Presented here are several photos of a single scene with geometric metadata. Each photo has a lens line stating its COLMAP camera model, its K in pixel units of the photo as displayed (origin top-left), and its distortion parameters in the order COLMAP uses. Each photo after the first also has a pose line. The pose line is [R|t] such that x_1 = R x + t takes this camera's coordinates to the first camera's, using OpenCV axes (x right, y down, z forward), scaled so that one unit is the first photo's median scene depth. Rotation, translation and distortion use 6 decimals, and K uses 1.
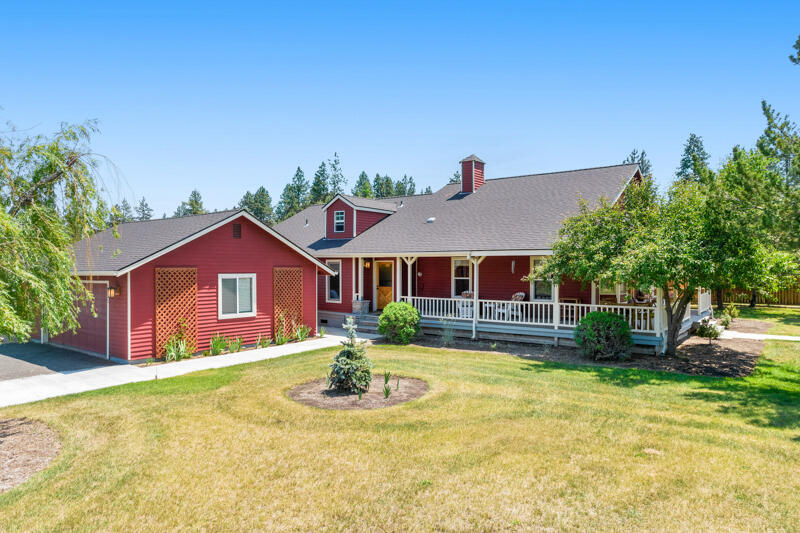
lens RADIAL K [[501.8, 0, 400.0], [0, 501.8, 266.5], [0, 0, 1]] dist [-0.005177, 0.001409]
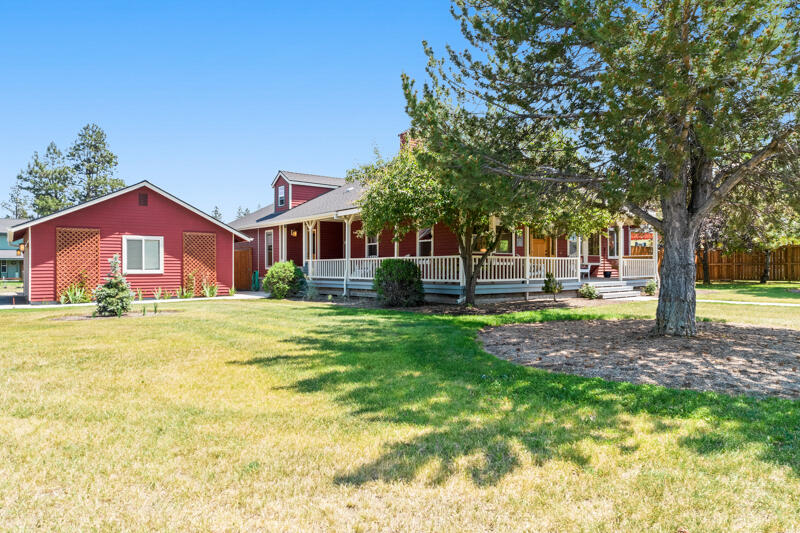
lens RADIAL K [[501.8, 0, 400.0], [0, 501.8, 266.5], [0, 0, 1]] dist [-0.005177, 0.001409]
pose [[0.967370, -0.002521, -0.253356, 0.533657], [0.002245, 0.999997, -0.001378, 0.086010], [0.253358, 0.000764, 0.967372, 0.019971]]
